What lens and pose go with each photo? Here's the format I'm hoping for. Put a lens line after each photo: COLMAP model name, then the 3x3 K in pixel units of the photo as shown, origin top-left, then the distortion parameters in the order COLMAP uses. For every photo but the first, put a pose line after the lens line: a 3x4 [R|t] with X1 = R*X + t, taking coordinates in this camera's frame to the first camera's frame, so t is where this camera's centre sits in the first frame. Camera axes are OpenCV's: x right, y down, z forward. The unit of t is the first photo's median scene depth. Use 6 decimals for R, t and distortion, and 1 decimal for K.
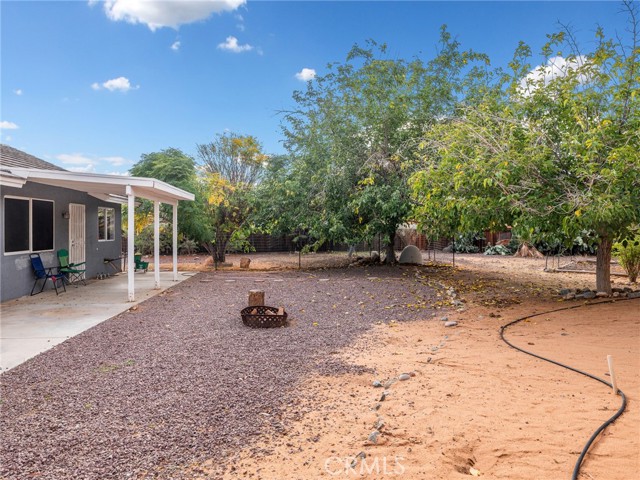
lens RADIAL K [[416.4, 0, 319.3], [0, 416.4, 233.6], [0, 0, 1]] dist [0.009877, 0.002995]
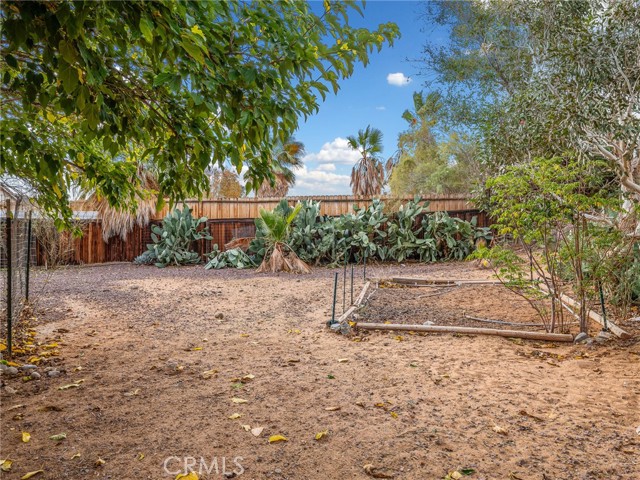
lens RADIAL K [[452.7, 0, 319.6], [0, 452.7, 237.9], [0, 0, 1]] dist [0.000180, -0.000366]
pose [[0.854479, -0.009088, 0.519406, 0.250197], [0.007899, 0.999959, 0.004501, 0.012859], [-0.519426, 0.000257, 0.854515, 0.501897]]
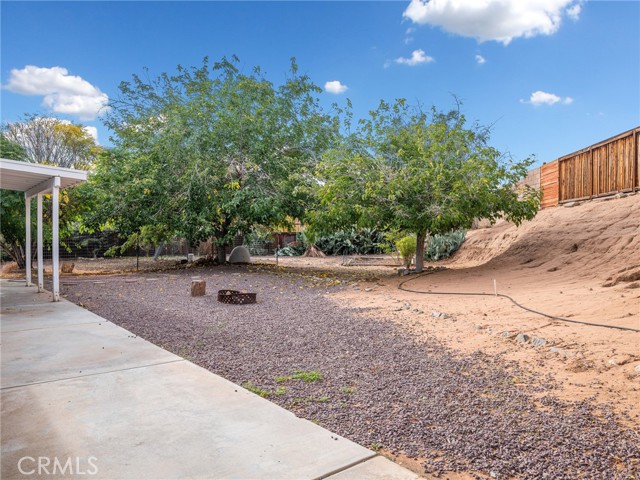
lens RADIAL K [[465.5, 0, 318.4], [0, 465.5, 243.4], [0, 0, 1]] dist [-0.014694, -0.002592]
pose [[0.827870, -0.006181, 0.560885, -0.211580], [0.004259, 0.999980, 0.004734, 0.012499], [-0.560903, -0.001530, 0.827880, -0.075650]]
